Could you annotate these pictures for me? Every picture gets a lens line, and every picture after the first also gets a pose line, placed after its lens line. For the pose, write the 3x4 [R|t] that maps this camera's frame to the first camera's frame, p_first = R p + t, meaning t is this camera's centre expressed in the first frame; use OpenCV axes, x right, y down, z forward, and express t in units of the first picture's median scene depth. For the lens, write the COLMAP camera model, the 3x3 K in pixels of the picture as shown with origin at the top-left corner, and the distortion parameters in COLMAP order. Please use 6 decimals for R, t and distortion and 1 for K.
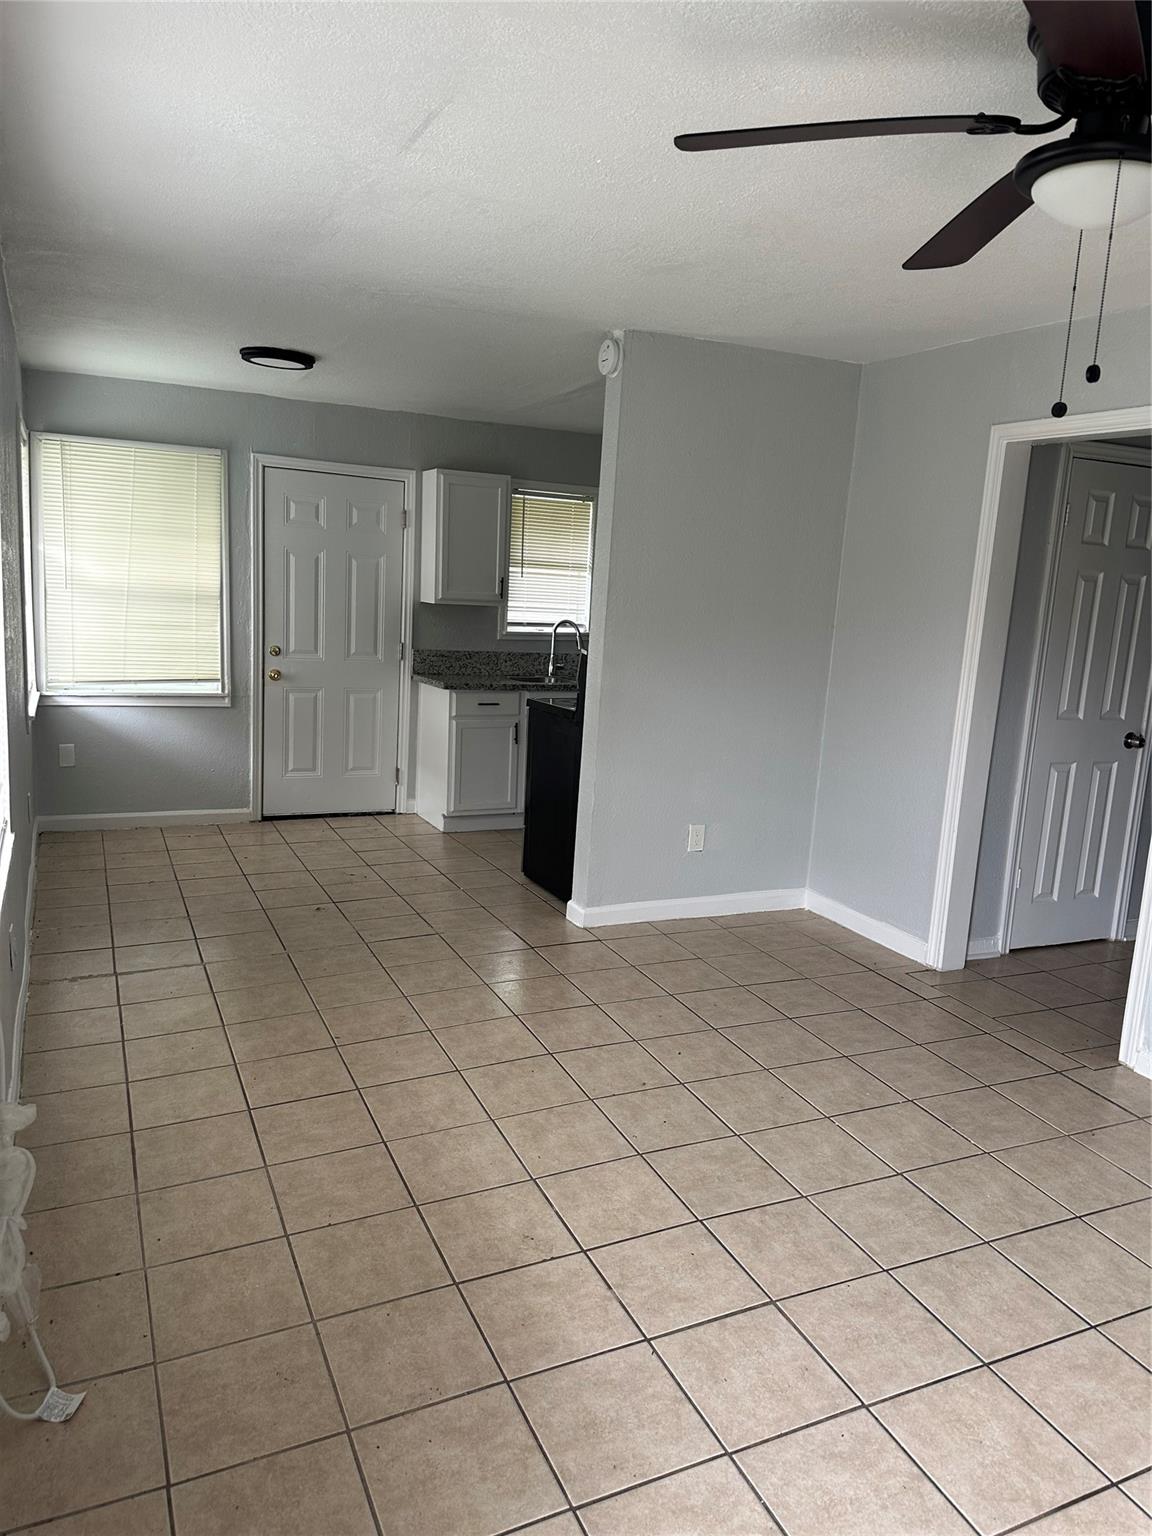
lens RADIAL K [[1084.5, 0, 574.3], [0, 1084.5, 774.0], [0, 0, 1]] dist [0.002348, 0.003850]
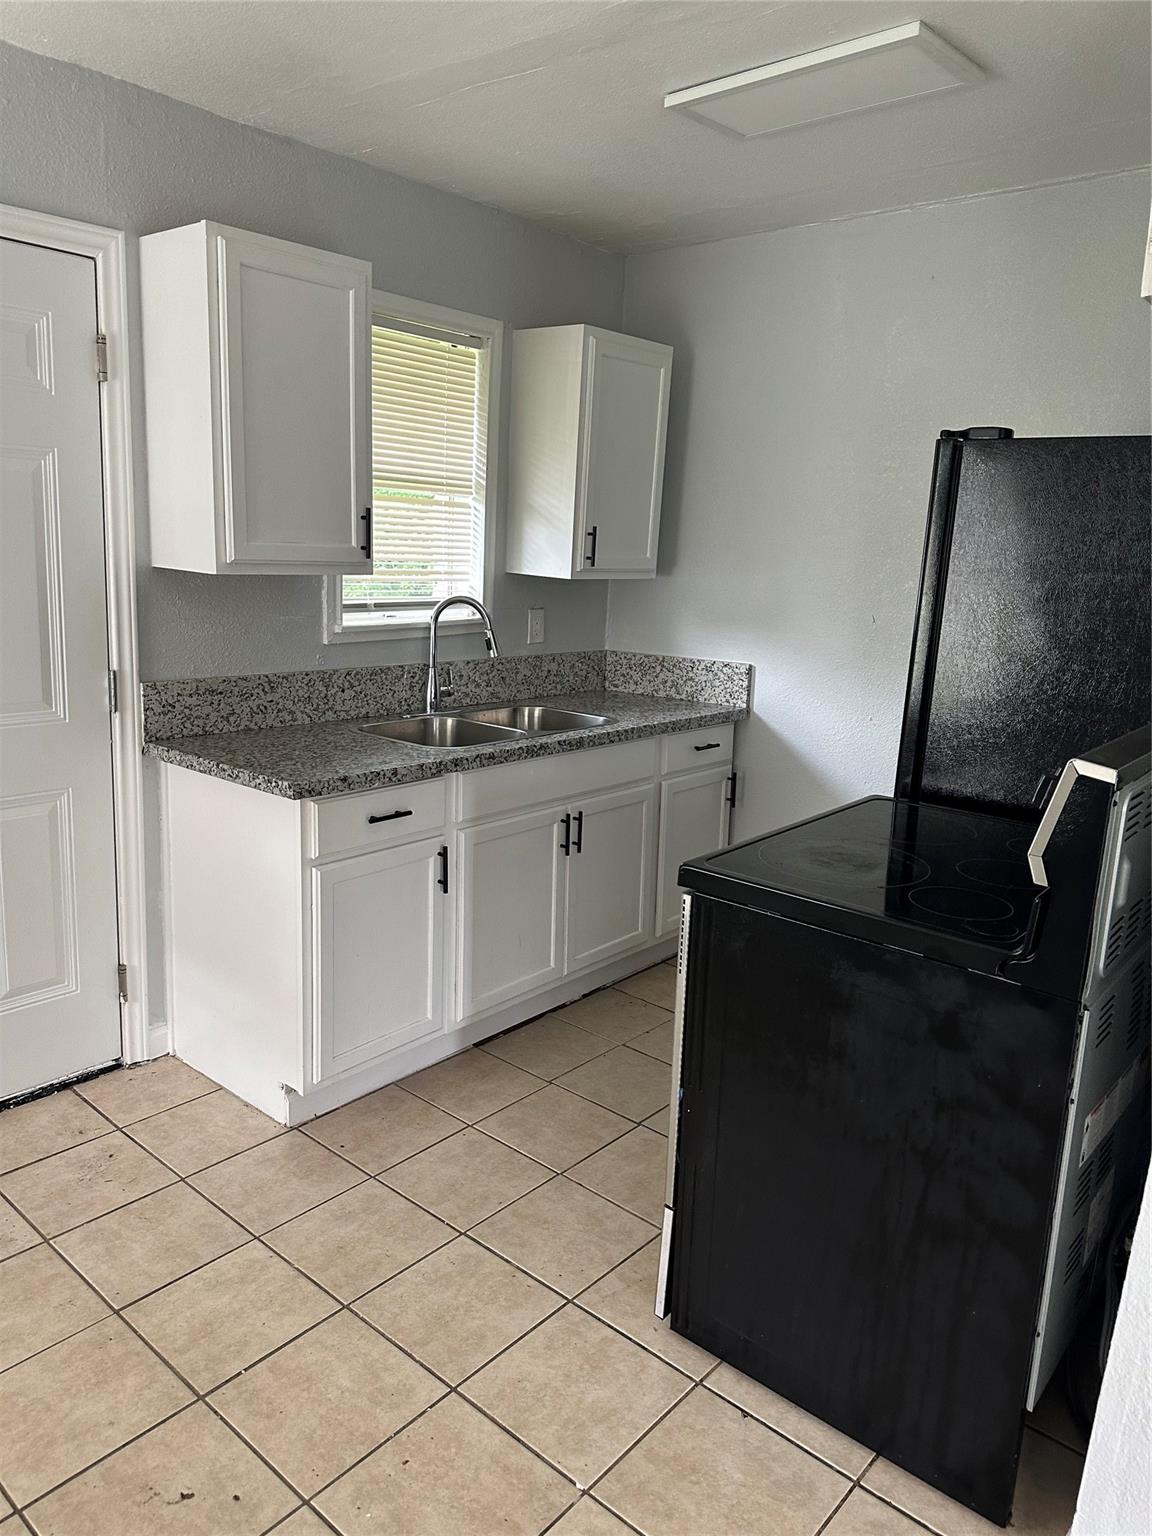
lens RADIAL K [[1084.5, 0, 584.2], [0, 1084.5, 743.4], [0, 0, 1]] dist [0.002348, 0.003850]
pose [[0.905573, -0.094222, 0.413594, -0.169565], [0.076344, 0.995300, 0.059584, -0.104328], [-0.417264, -0.022383, 0.908510, 0.554615]]
